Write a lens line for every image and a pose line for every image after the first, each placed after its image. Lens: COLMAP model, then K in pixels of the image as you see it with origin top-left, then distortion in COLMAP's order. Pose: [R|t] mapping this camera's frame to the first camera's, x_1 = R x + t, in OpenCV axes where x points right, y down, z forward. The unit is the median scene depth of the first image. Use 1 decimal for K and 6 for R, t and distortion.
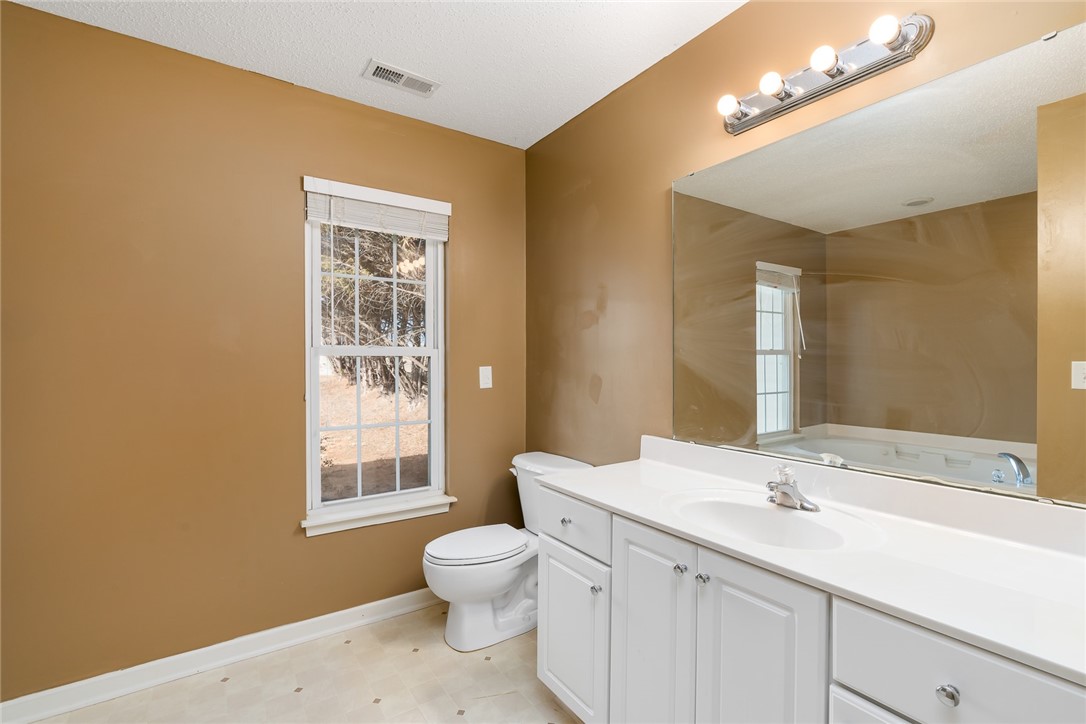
lens RADIAL K [[498.8, 0, 546.5], [0, 498.8, 365.5], [0, 0, 1]] dist [-0.003599, 0.002829]
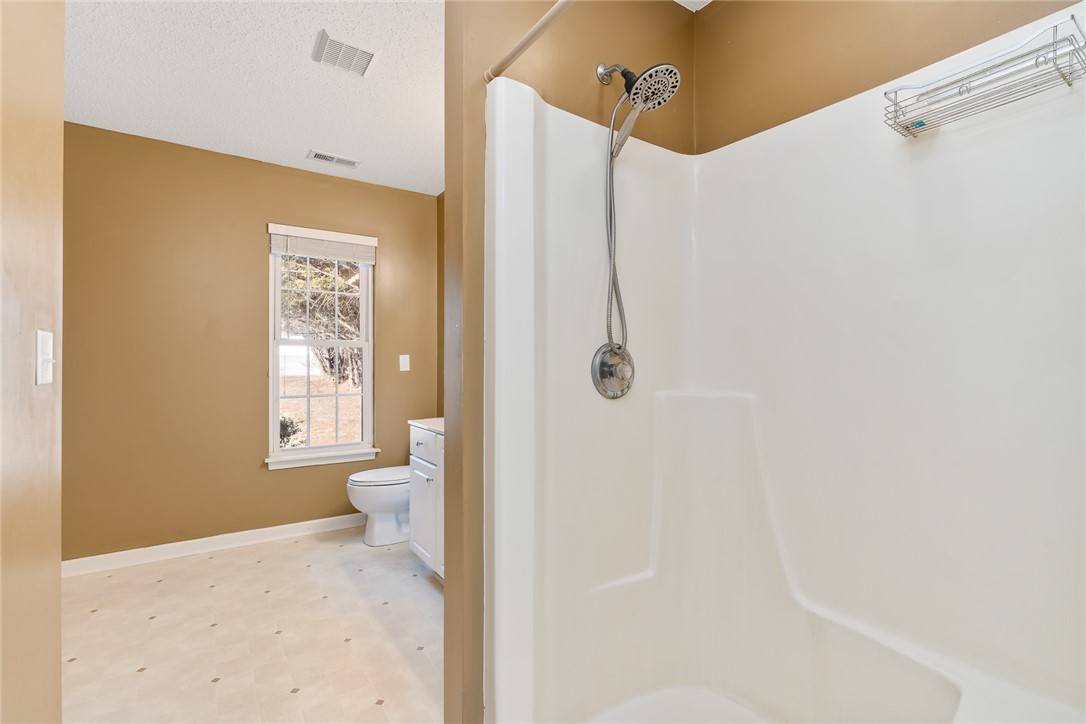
lens RADIAL K [[498.8, 0, 539.1], [0, 498.8, 360.8], [0, 0, 1]] dist [-0.003599, 0.002829]
pose [[0.999995, 0.001702, -0.002522, 0.284829], [-0.001736, 0.999912, -0.013156, 0.040111], [0.002499, 0.013160, 0.999910, -0.417895]]
